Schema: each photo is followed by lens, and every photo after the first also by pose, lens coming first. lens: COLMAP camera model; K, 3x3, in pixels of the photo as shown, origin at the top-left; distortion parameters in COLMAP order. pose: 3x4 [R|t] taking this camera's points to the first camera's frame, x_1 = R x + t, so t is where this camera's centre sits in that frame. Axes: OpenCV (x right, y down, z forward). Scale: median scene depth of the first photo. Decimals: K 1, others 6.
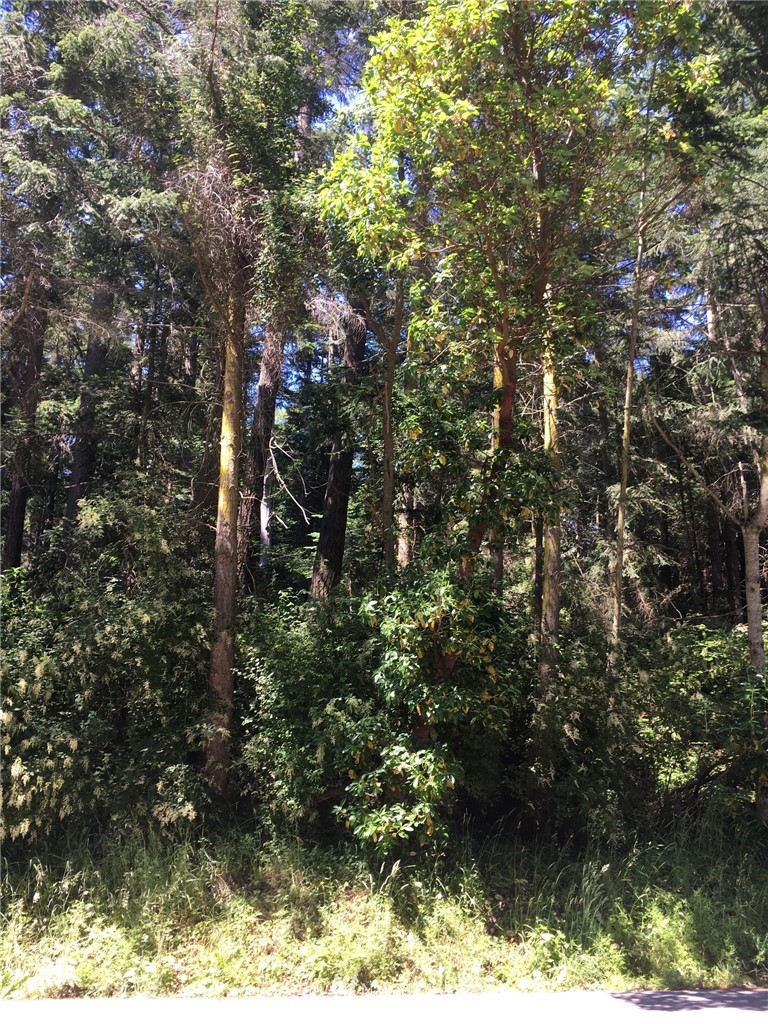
lens RADIAL K [[874.2, 0, 377.3], [0, 874.2, 505.1], [0, 0, 1]] dist [0.059501, -0.068769]
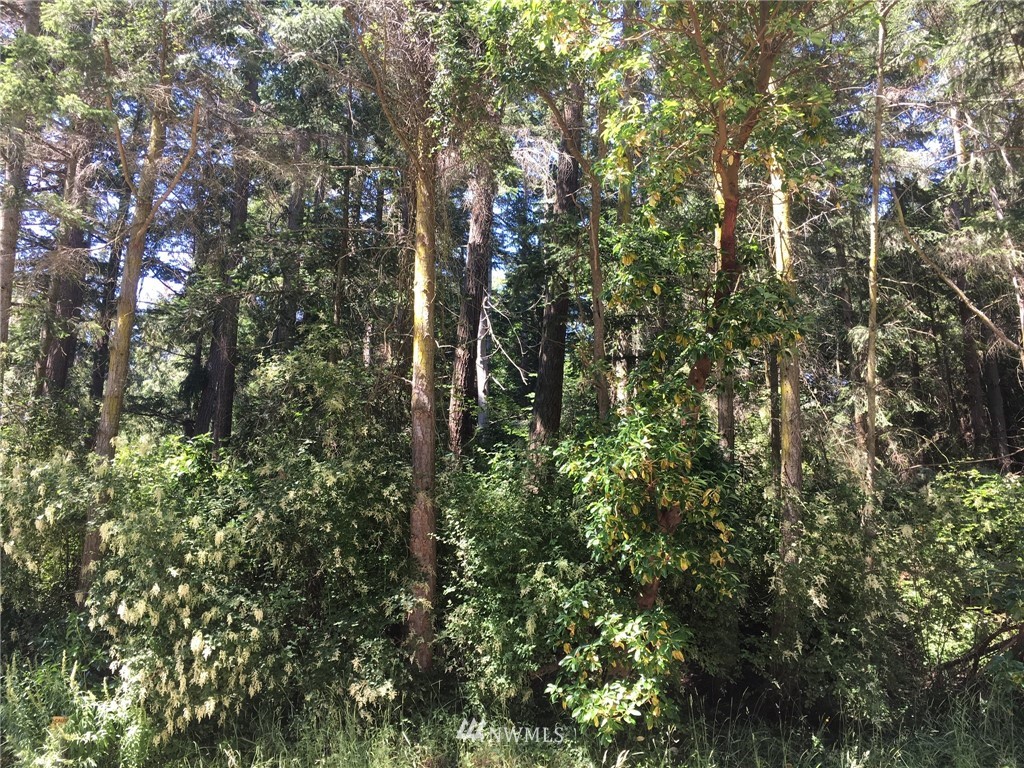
lens RADIAL K [[874.2, 0, 507.5], [0, 874.2, 382.6], [0, 0, 1]] dist [0.059501, -0.068769]
pose [[0.992734, -0.042538, -0.112557, 0.019593], [0.043698, 0.999014, 0.007854, 0.024844], [0.112112, -0.012716, 0.993614, 0.099366]]
